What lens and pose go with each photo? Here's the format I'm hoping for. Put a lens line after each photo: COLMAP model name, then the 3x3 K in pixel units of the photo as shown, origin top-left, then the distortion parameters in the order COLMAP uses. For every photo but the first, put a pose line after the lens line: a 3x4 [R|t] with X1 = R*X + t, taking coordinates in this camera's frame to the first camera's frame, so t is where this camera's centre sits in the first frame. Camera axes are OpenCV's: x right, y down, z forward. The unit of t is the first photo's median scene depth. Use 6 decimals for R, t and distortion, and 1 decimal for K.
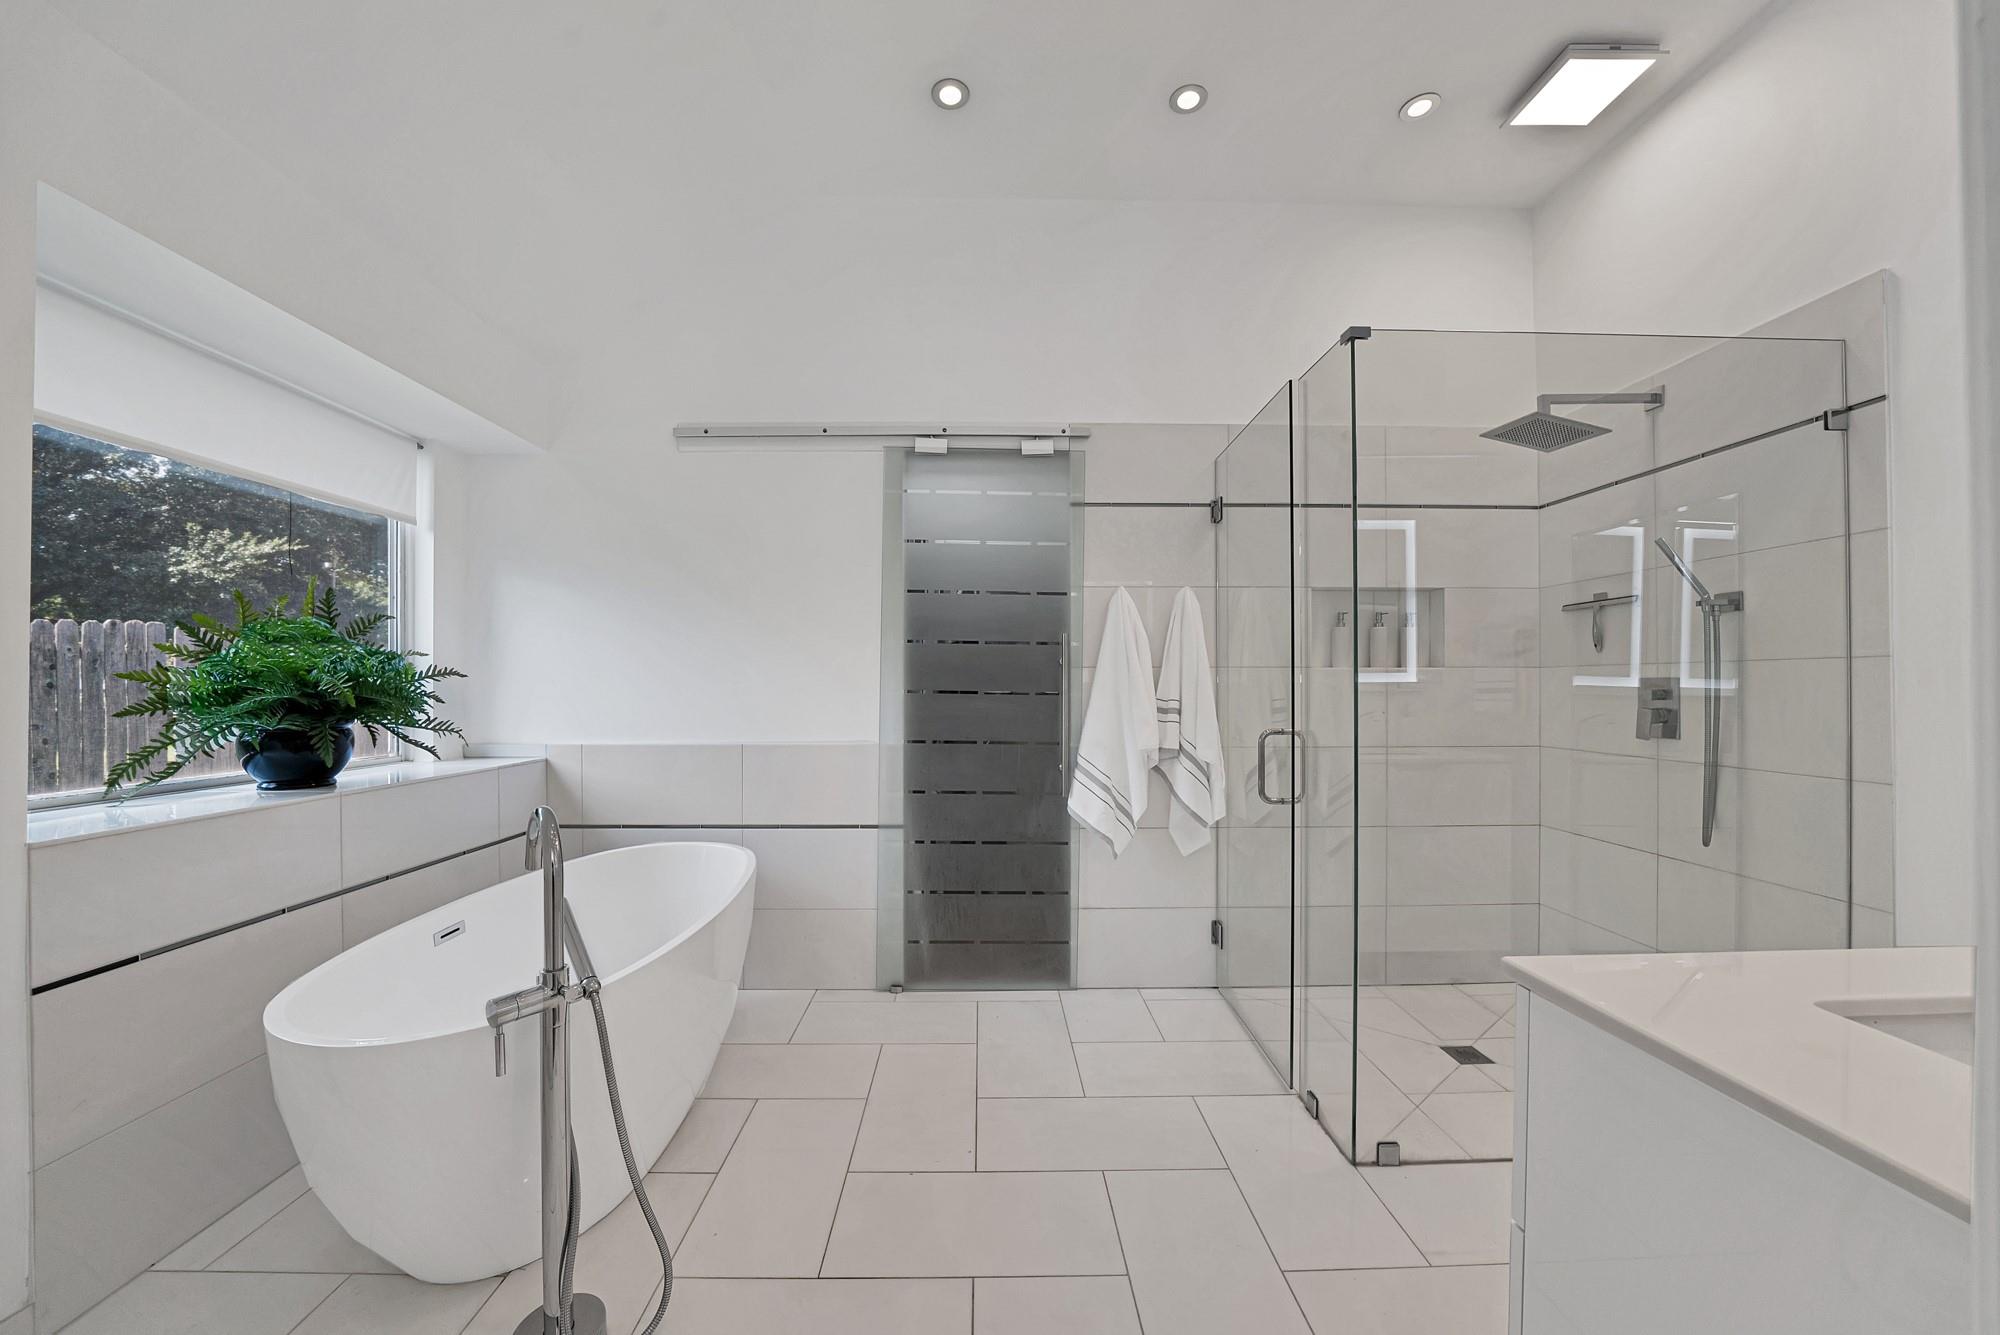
lens RADIAL K [[722.4, 0, 1004.7], [0, 722.4, 703.5], [0, 0, 1]] dist [-0.018937, 0.000266]
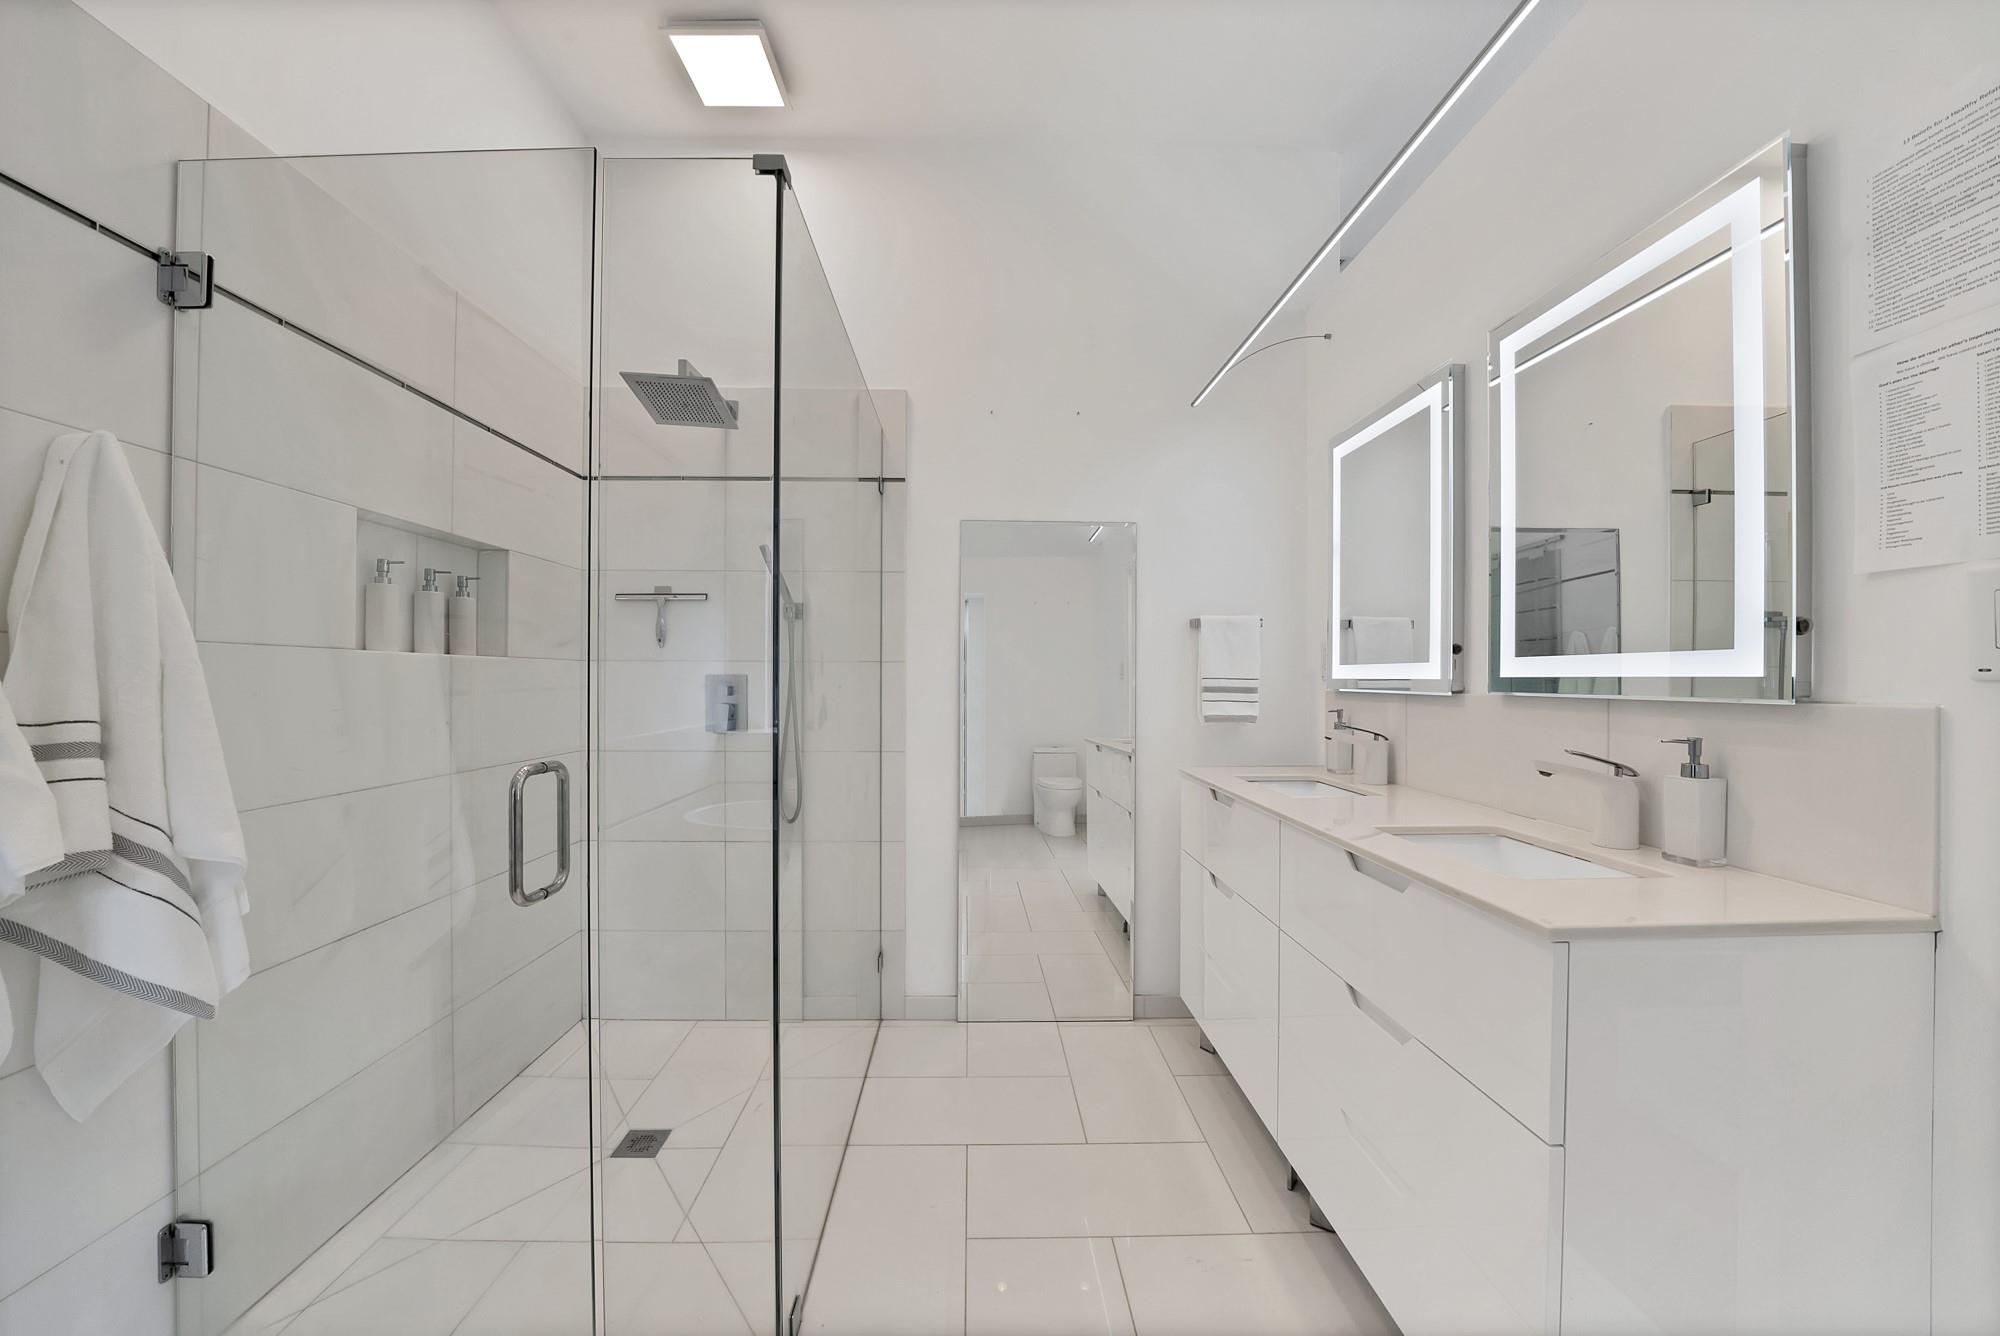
lens RADIAL K [[722.4, 0, 1004.7], [0, 722.4, 704.0], [0, 0, 1]] dist [-0.018937, 0.000266]
pose [[-0.022085, -0.028088, 0.999361, -0.139743], [0.021158, 0.999368, 0.028556, -0.013884], [-0.999532, 0.021775, -0.021477, 0.536626]]
